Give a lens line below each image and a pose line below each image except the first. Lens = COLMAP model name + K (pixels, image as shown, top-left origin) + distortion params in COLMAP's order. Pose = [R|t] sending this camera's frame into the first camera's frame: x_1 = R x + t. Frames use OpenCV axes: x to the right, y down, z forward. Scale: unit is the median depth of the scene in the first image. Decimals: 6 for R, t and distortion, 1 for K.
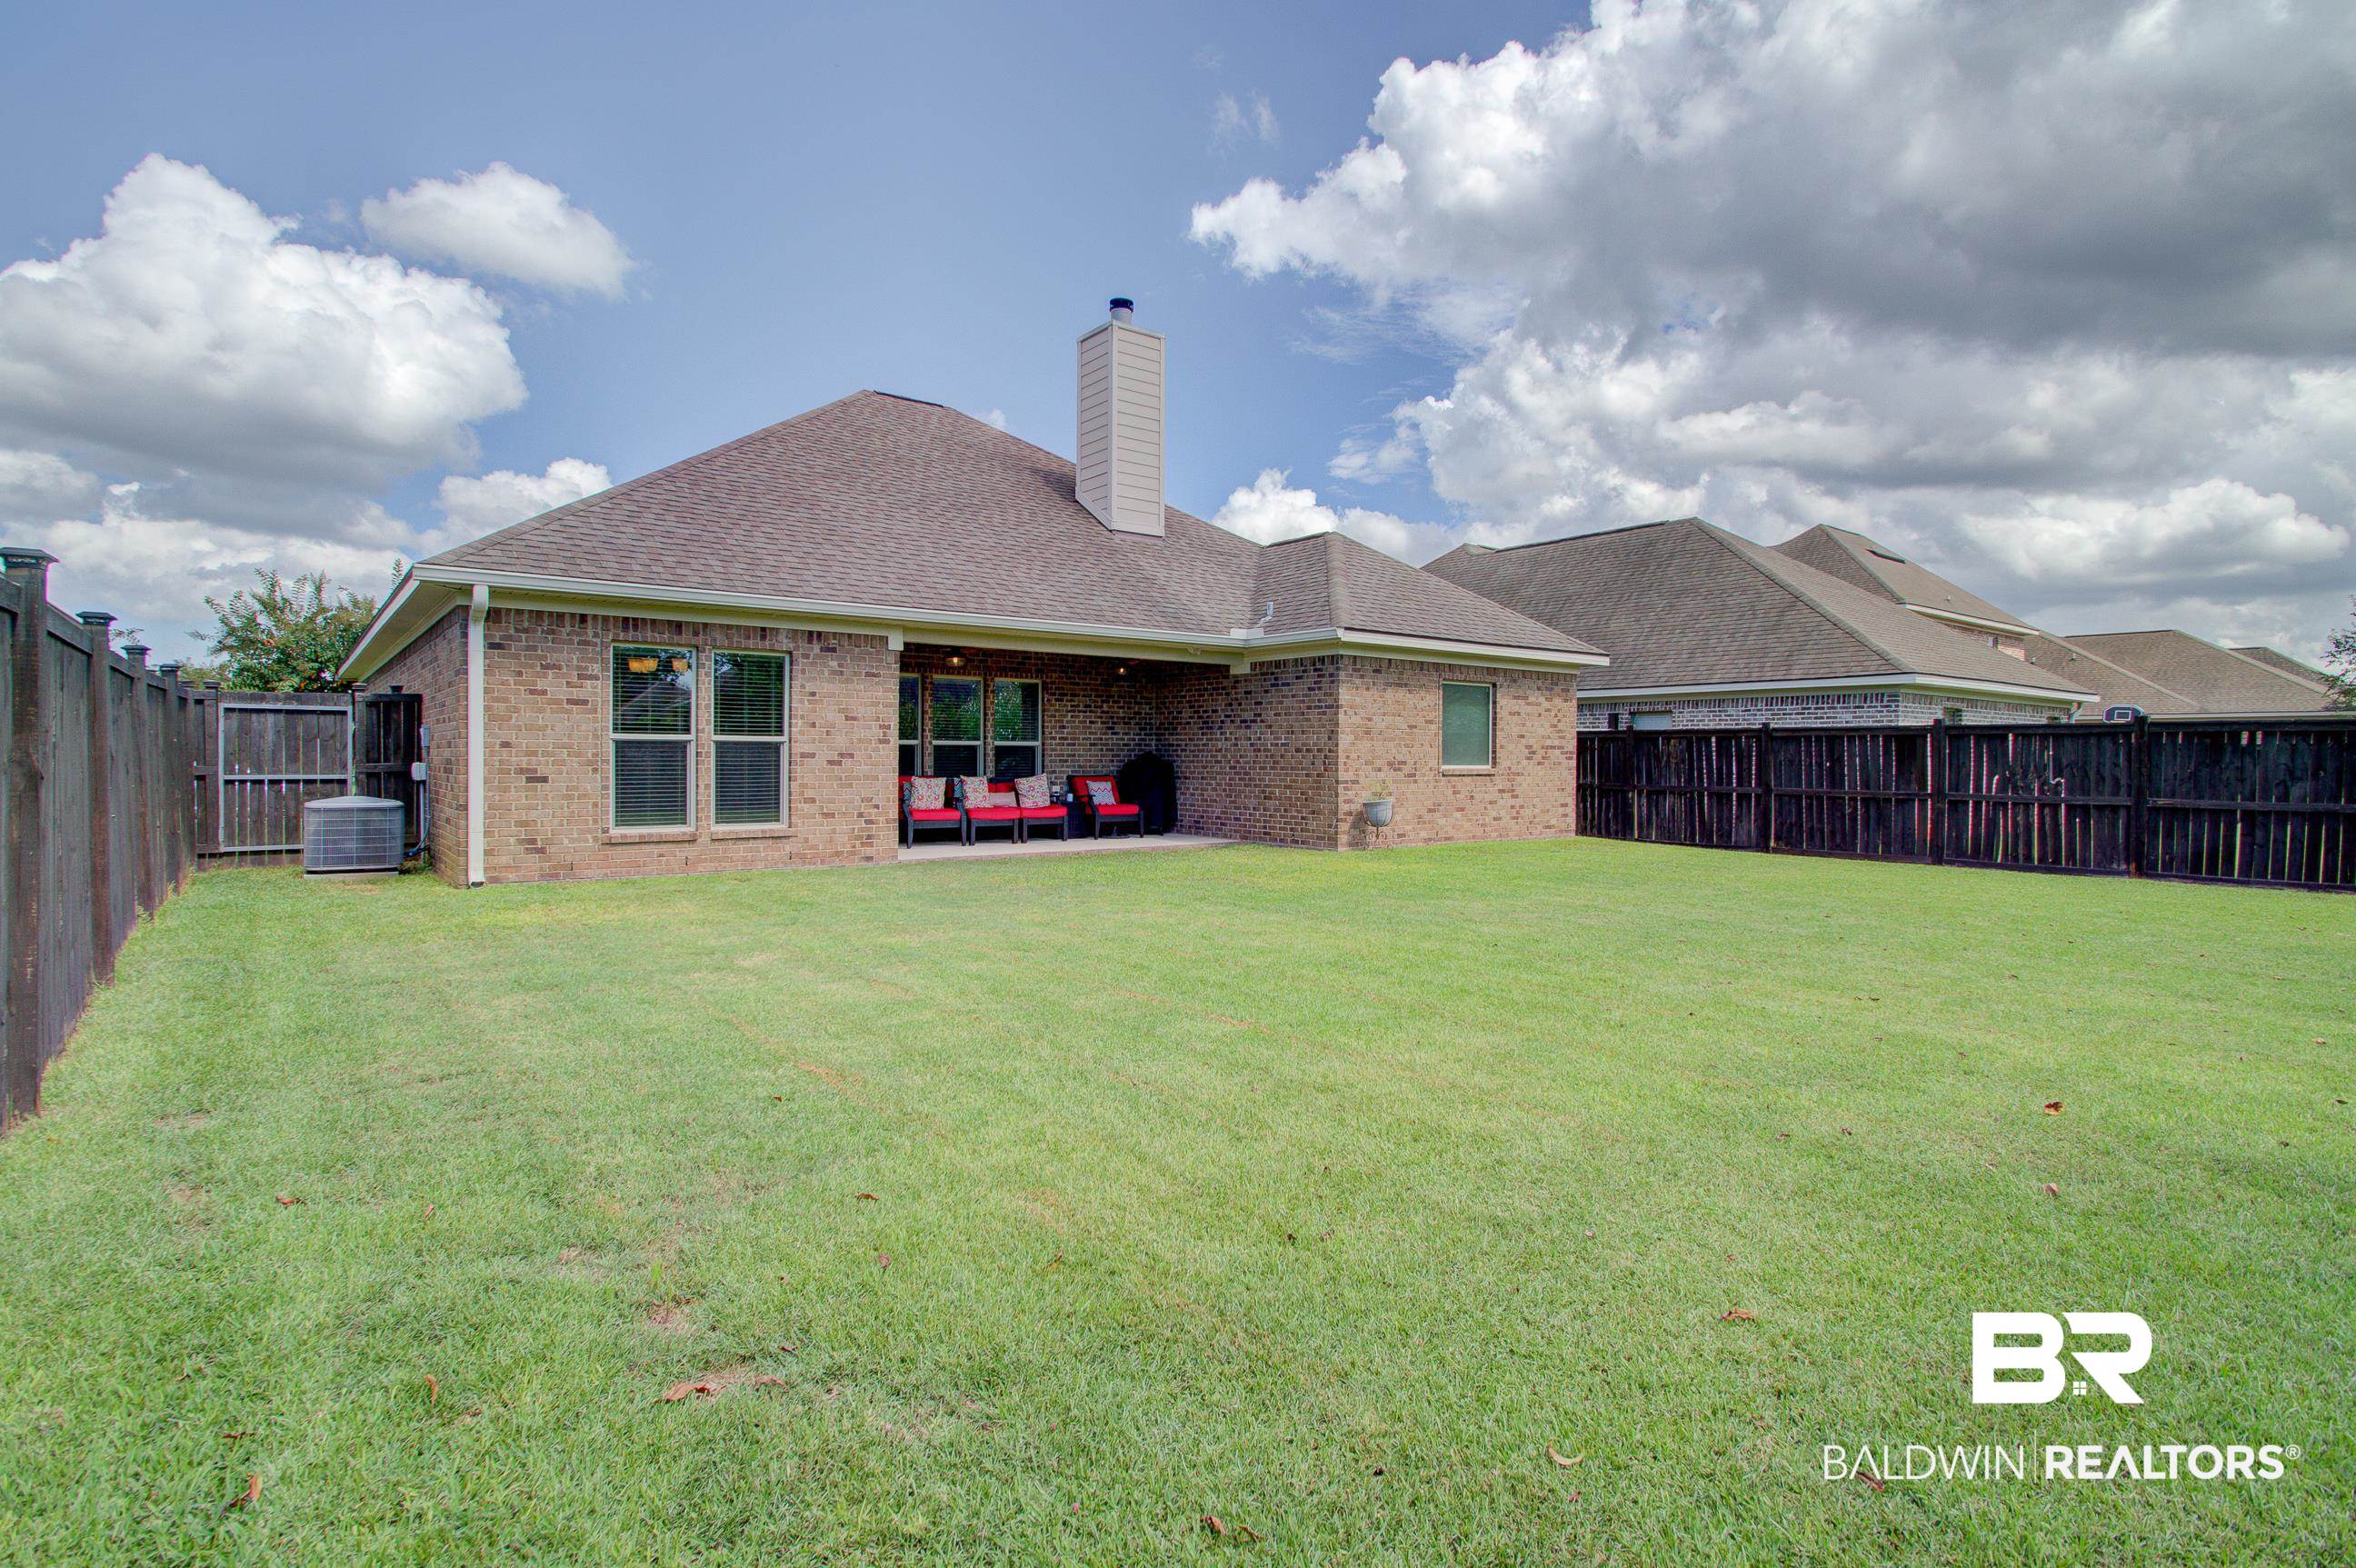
lens RADIAL K [[1118.1, 0, 1180.3], [0, 1118.1, 774.2], [0, 0, 1]] dist [0.000428, -0.005124]
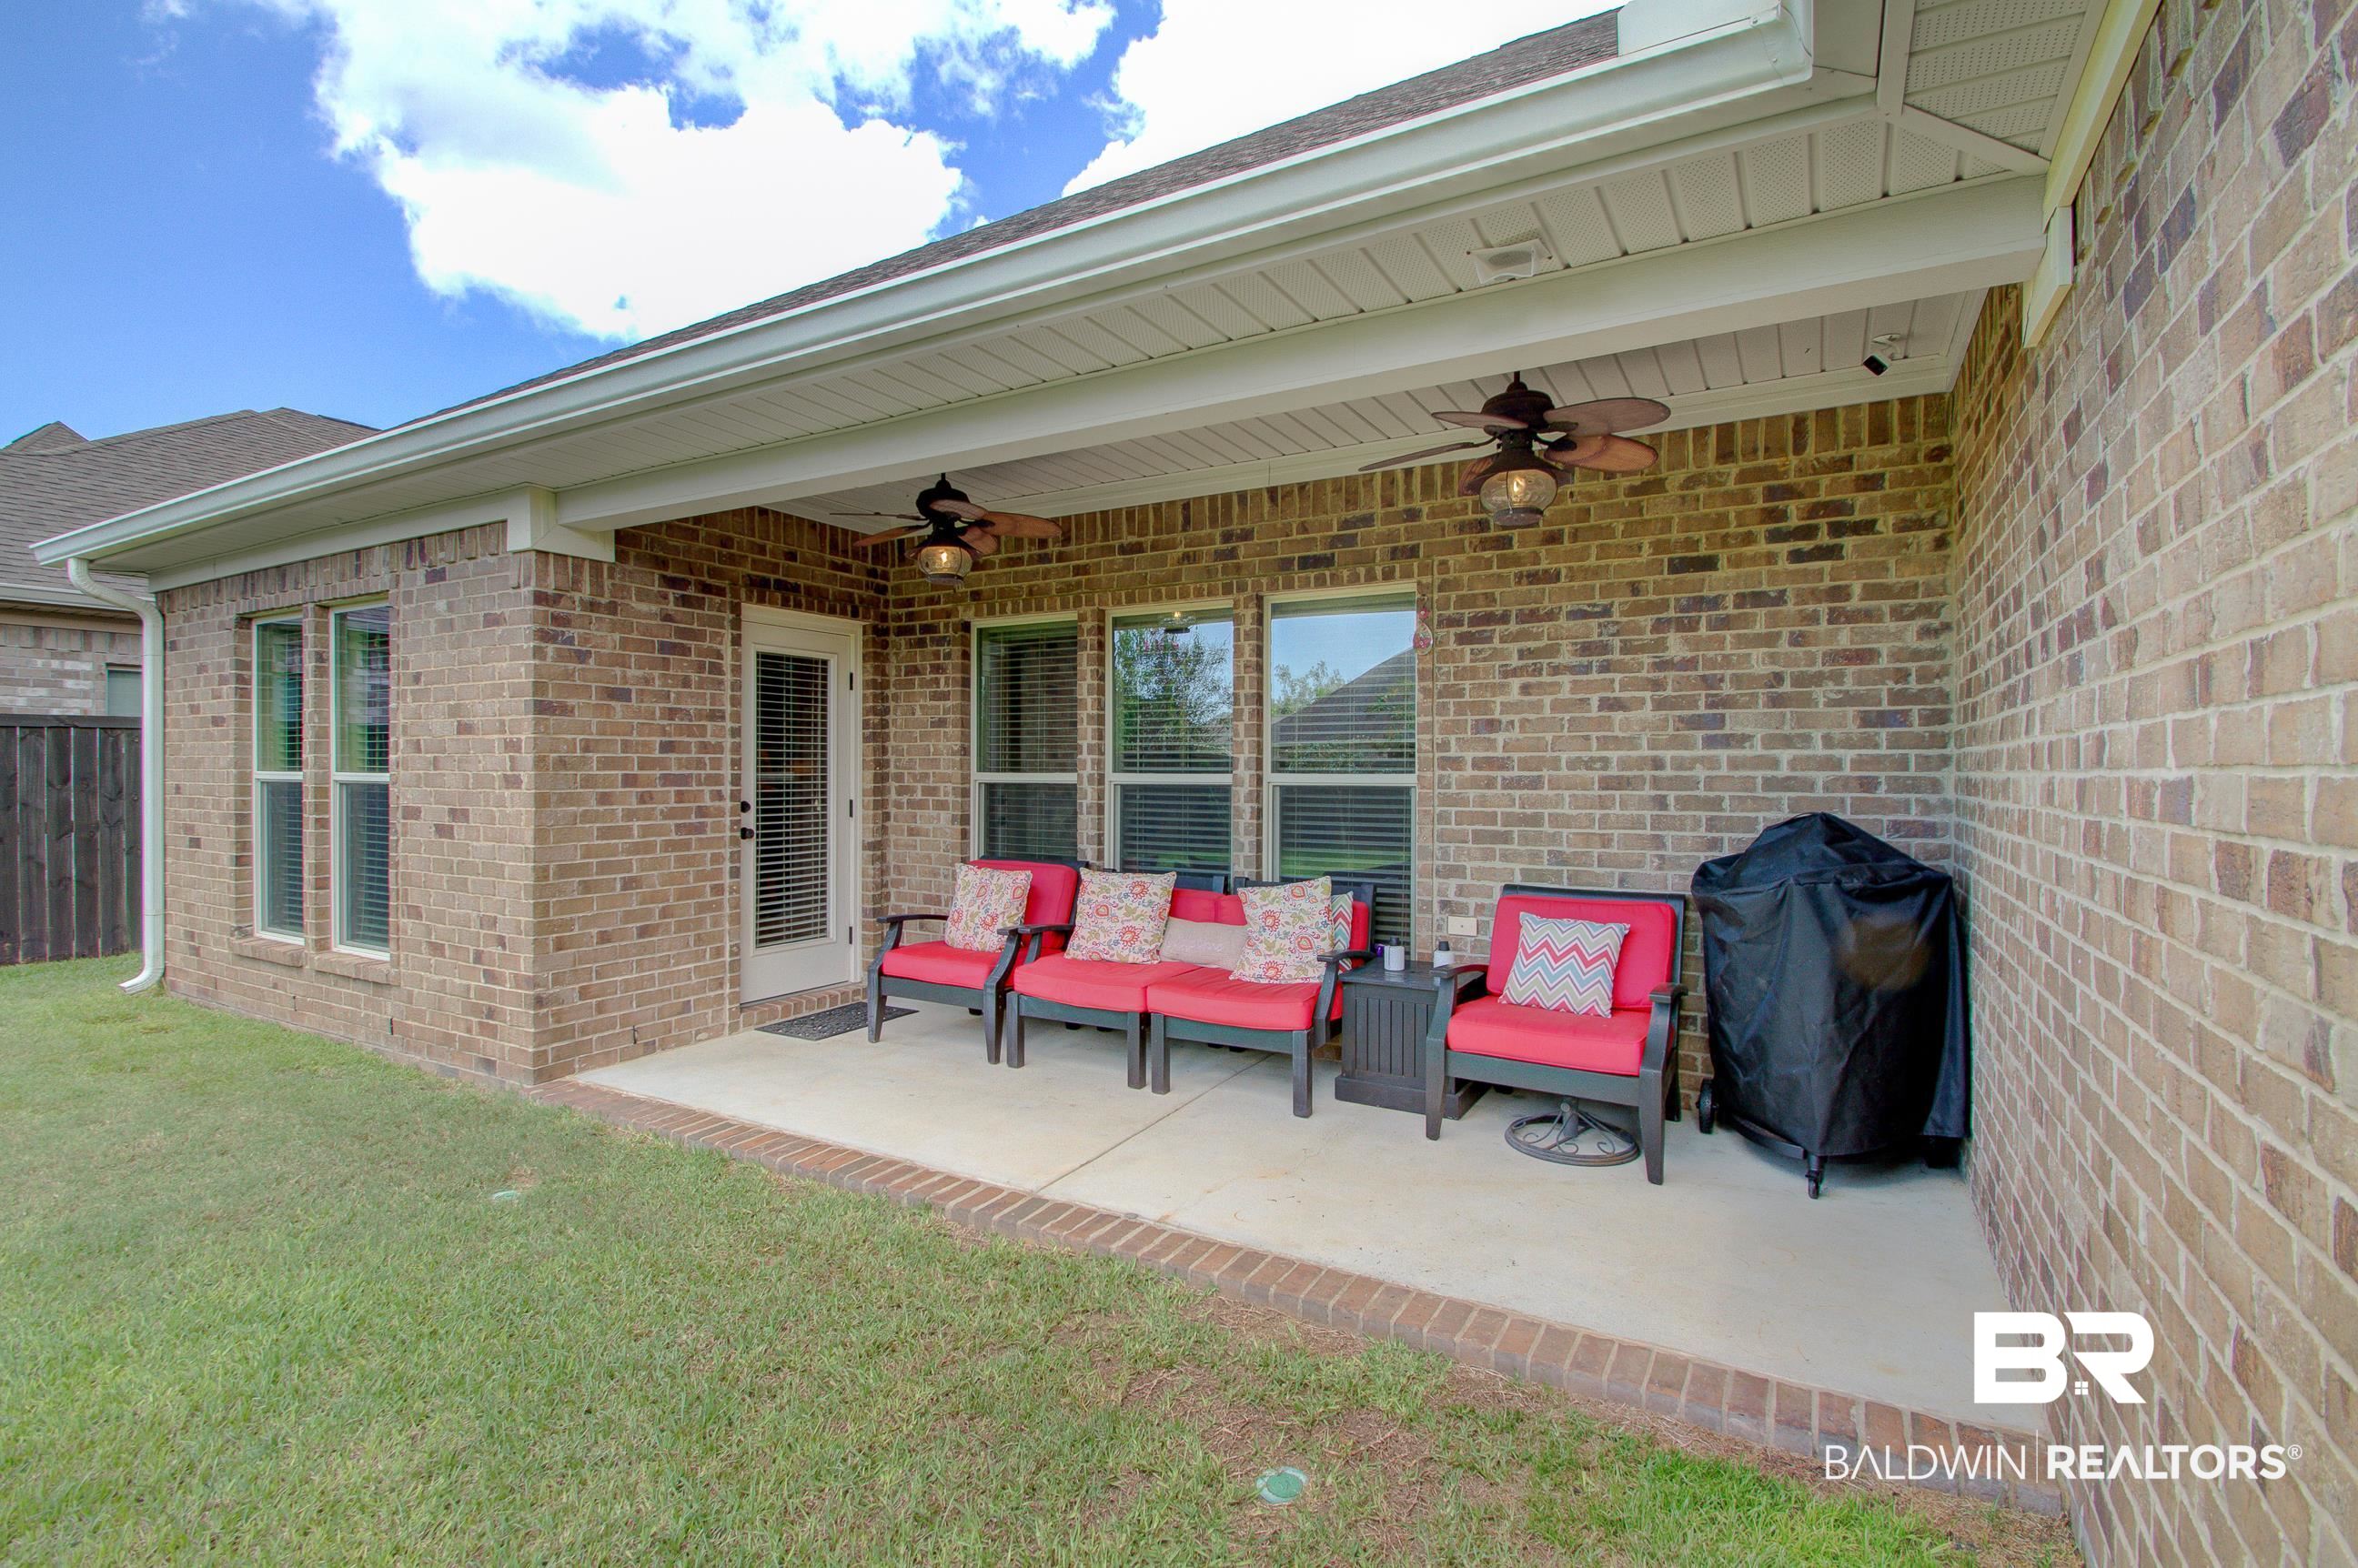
lens RADIAL K [[1118.9, 0, 1156.9], [0, 1118.9, 788.0], [0, 0, 1]] dist [0.000428, -0.005124]
pose [[0.356255, -0.001846, -0.934387, 0.160528], [-0.021156, 0.999726, -0.010042, -0.022669], [0.934149, 0.023345, 0.356118, 0.887370]]
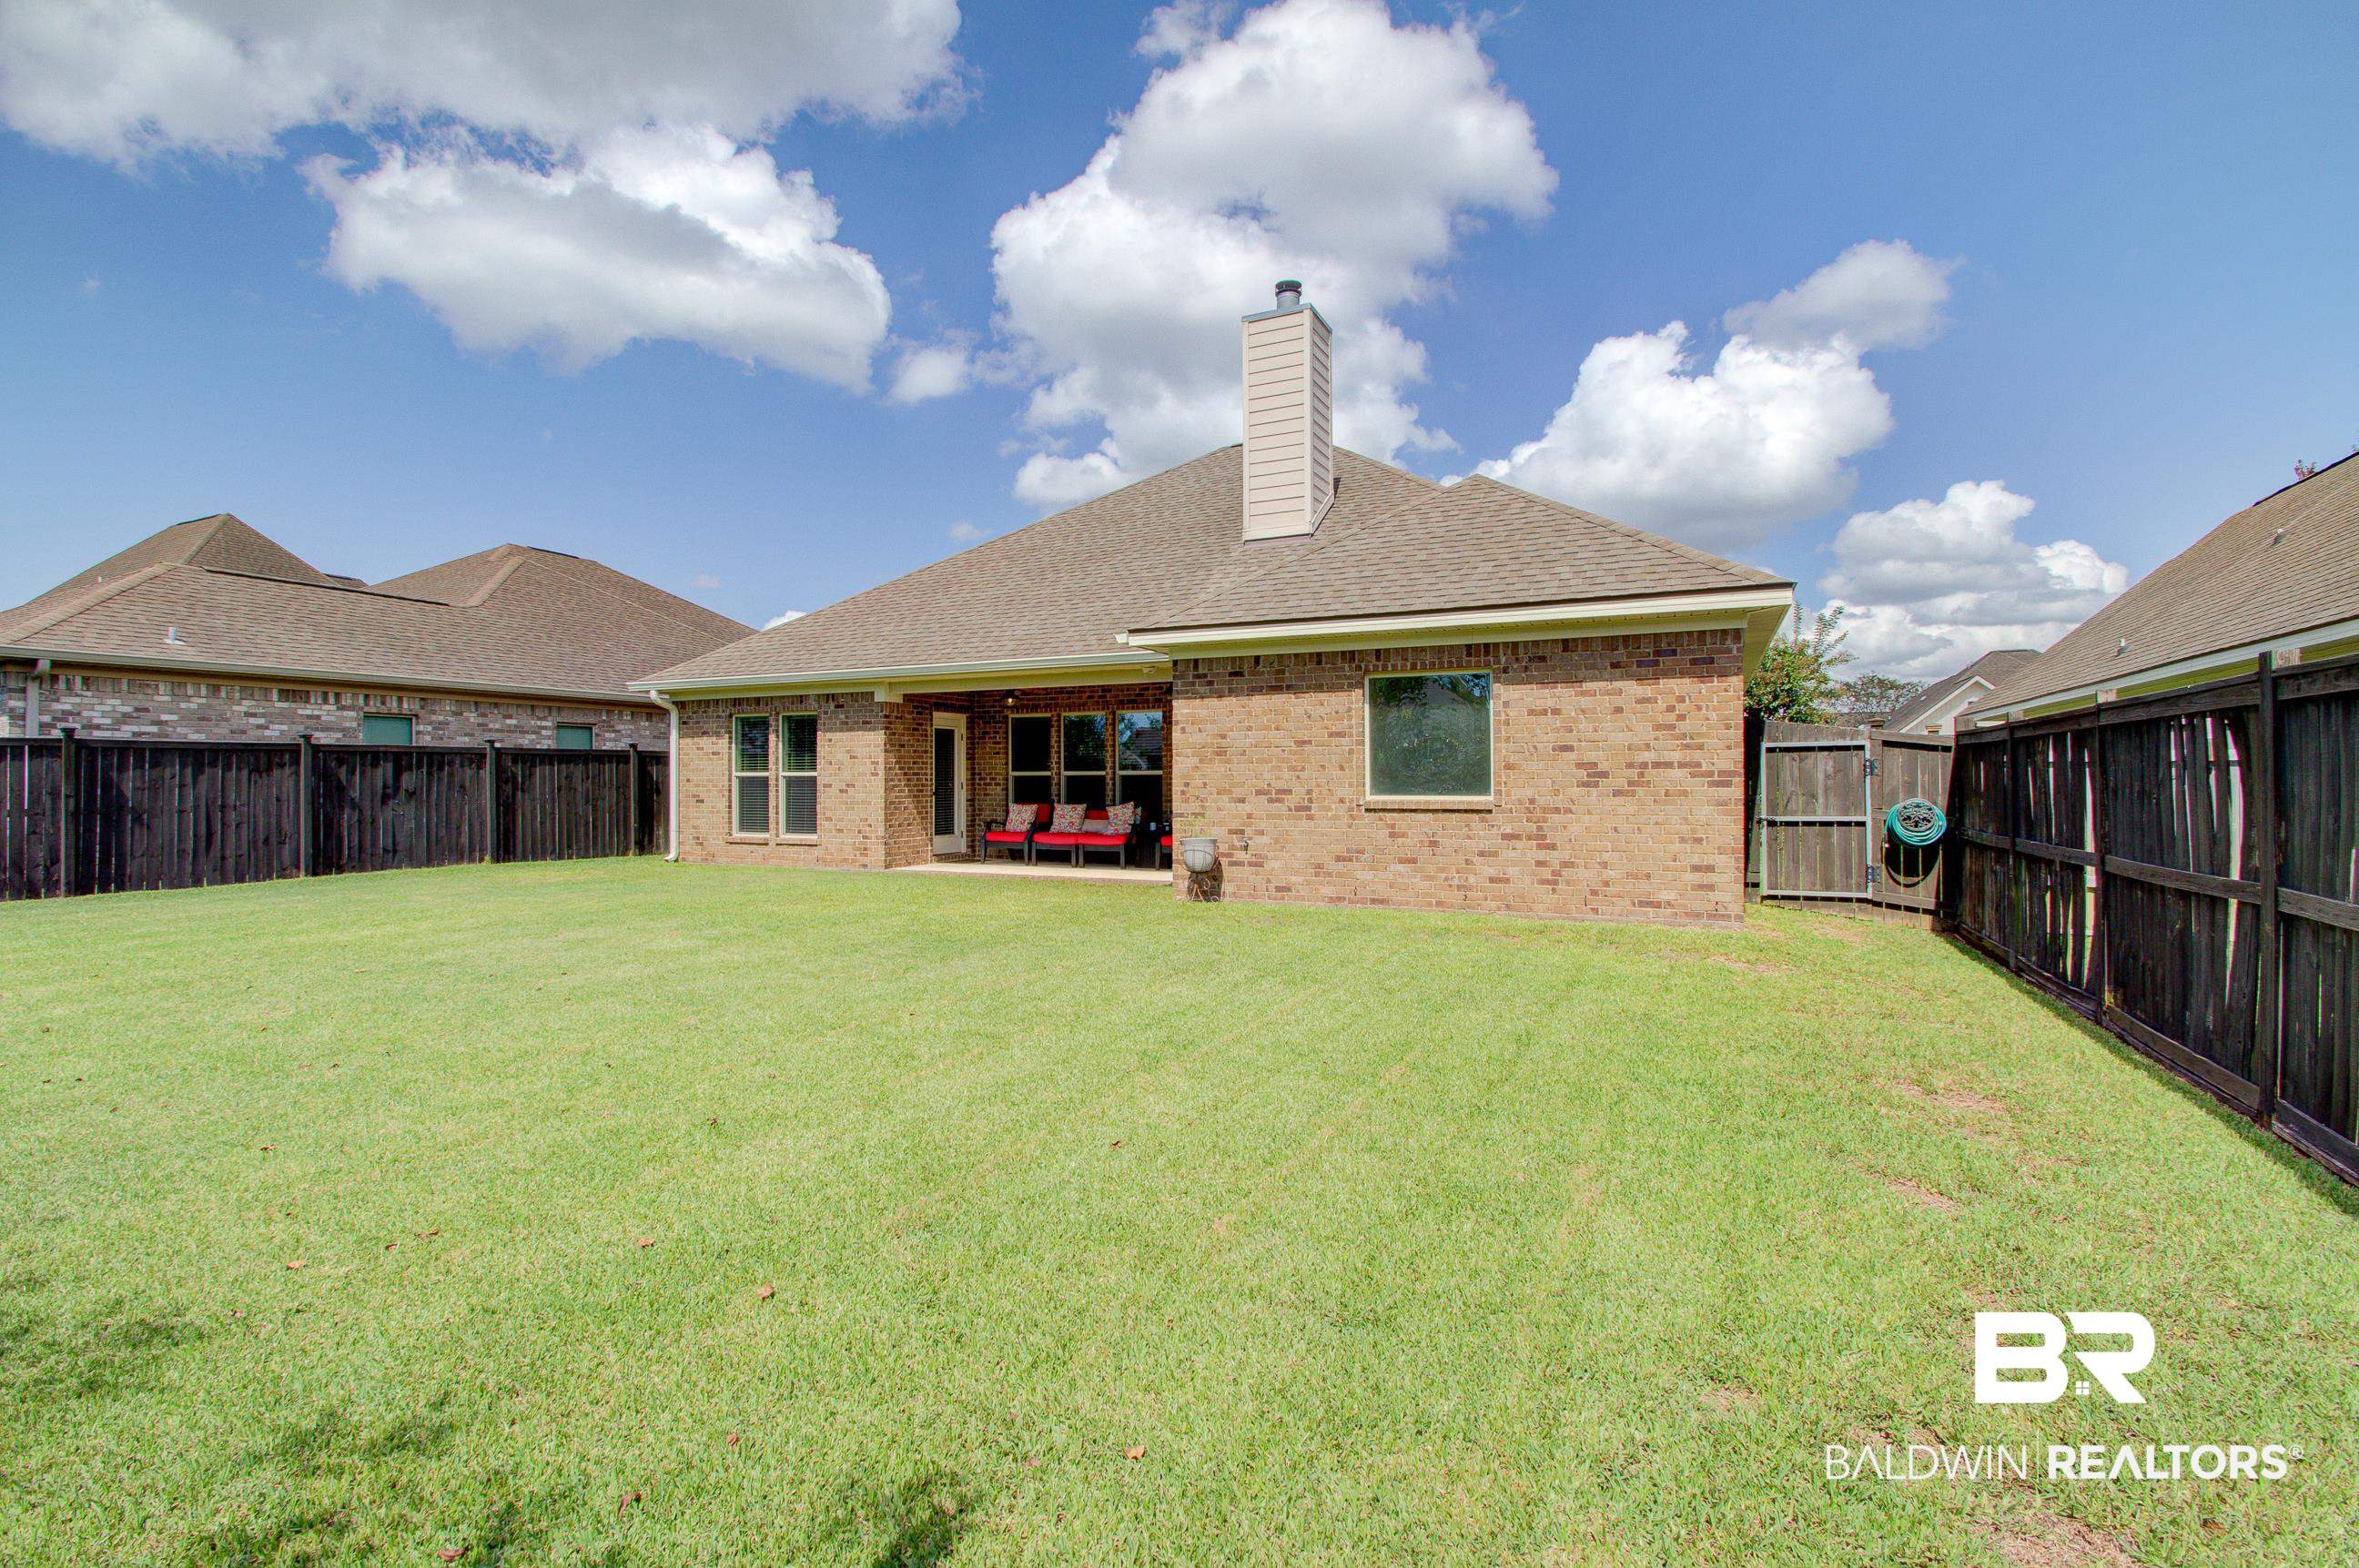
lens RADIAL K [[1119.5, 0, 1202.4], [0, 1119.5, 782.3], [0, 0, 1]] dist [0.000428, -0.005124]
pose [[0.450059, -0.008733, -0.892956, 0.860074], [-0.012121, 0.999800, -0.015886, -0.003815], [0.892916, 0.017973, 0.449864, 0.628701]]
